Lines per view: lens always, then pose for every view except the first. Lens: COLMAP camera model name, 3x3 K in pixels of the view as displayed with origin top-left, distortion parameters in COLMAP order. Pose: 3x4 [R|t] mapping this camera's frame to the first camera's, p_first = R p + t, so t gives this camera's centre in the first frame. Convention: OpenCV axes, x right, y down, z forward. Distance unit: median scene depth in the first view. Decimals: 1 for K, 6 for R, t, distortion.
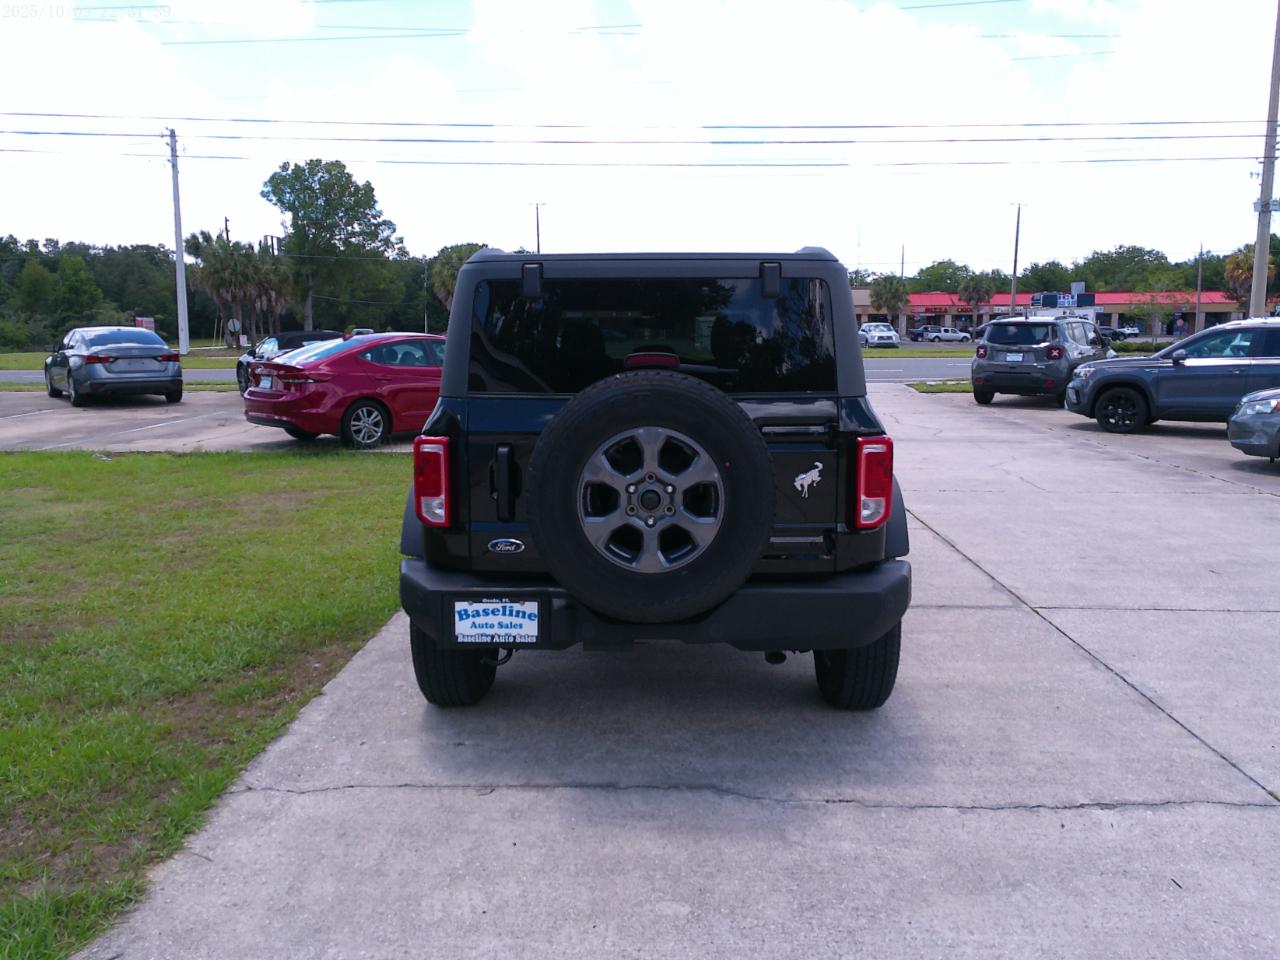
lens RADIAL K [[1023.1, 0, 640.0], [0, 1023.1, 480.0], [0, 0, 1]] dist [0.008571, -0.000480]
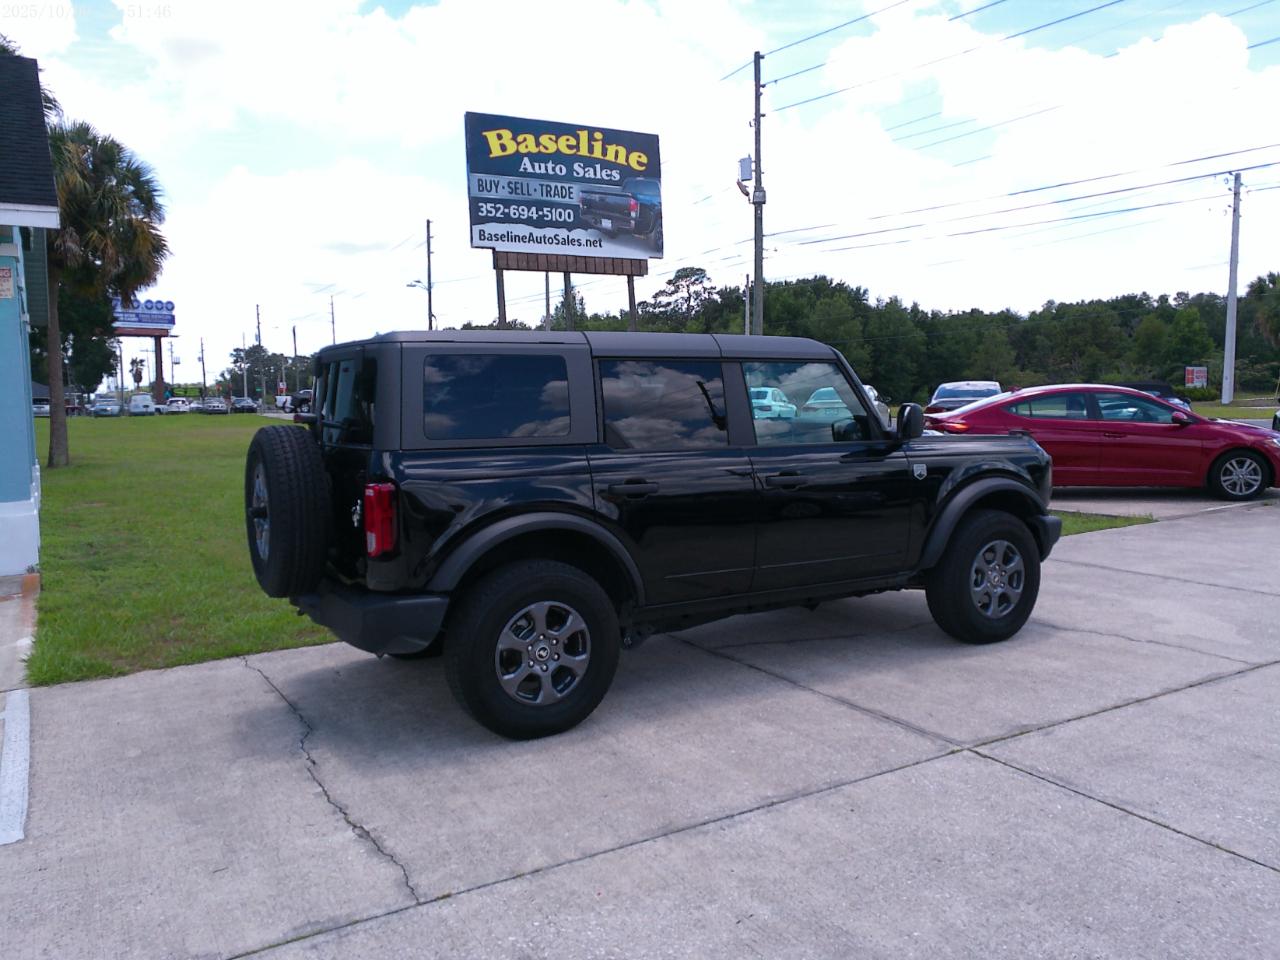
lens RADIAL K [[1012.0, 0, 646.3], [0, 1012.0, 492.3], [0, 0, 1]] dist [0.018253, -0.001942]
pose [[0.529695, 0.073867, -0.844965, 0.345287], [-0.102771, 0.994450, 0.022509, -0.022537], [0.841939, 0.074915, 0.534347, 0.150324]]
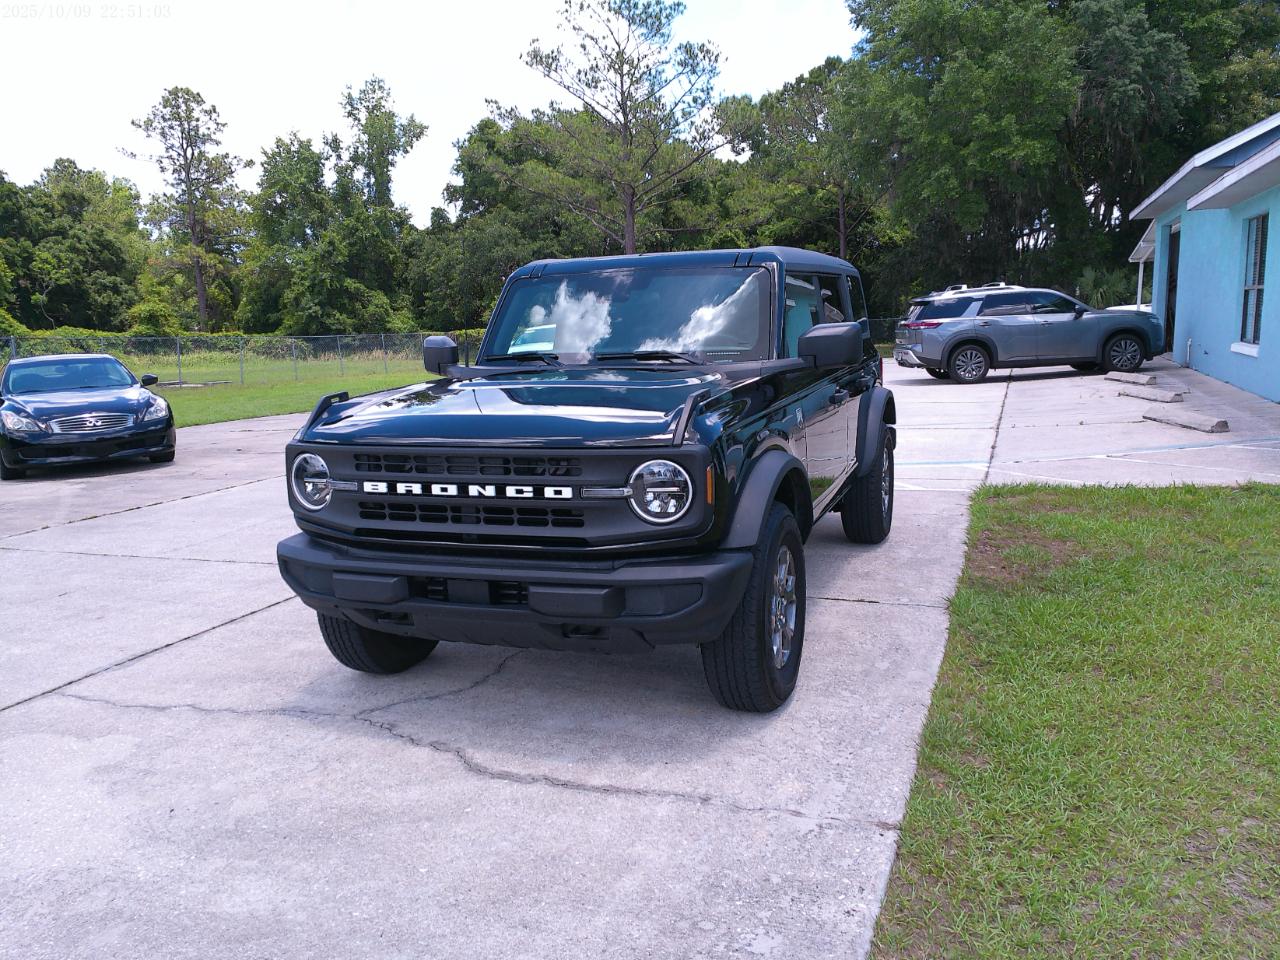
lens RADIAL K [[1019.6, 0, 649.2], [0, 1019.6, 480.3], [0, 0, 1]] dist [0.017471, -0.011571]
pose [[-0.947089, -0.012861, 0.320714, -0.106092], [0.084701, 0.953764, 0.288374, -0.104229], [-0.309594, 0.300280, -0.902210, 0.740909]]
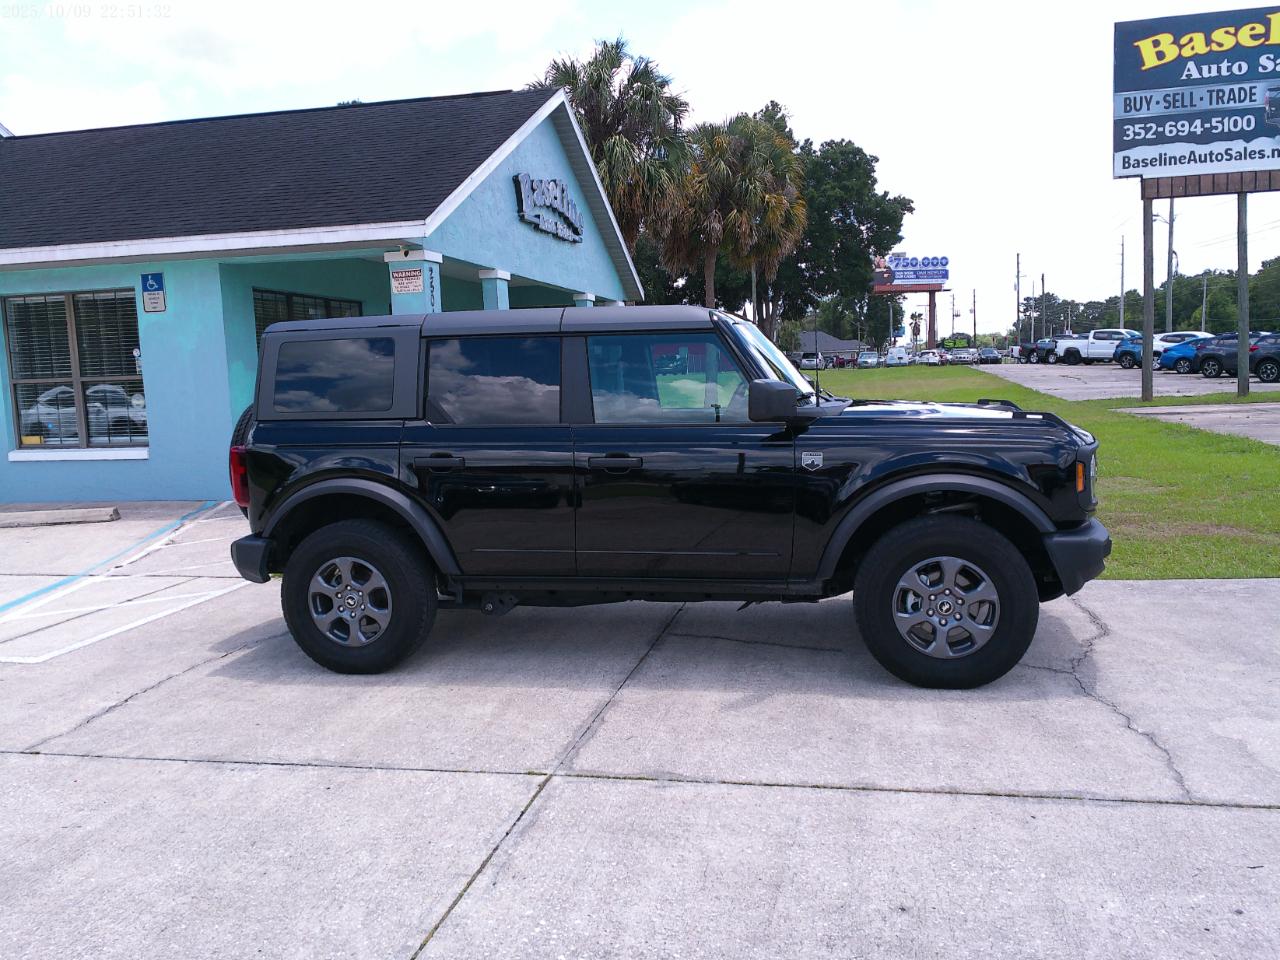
lens RADIAL K [[1019.6, 0, 649.2], [0, 1019.6, 480.3], [0, 0, 1]] dist [0.017471, -0.011571]
pose [[-0.180705, 0.119504, -0.976250, 0.396633], [-0.103622, 0.984753, 0.139725, -0.066623], [0.978063, 0.126410, -0.165567, 0.452115]]
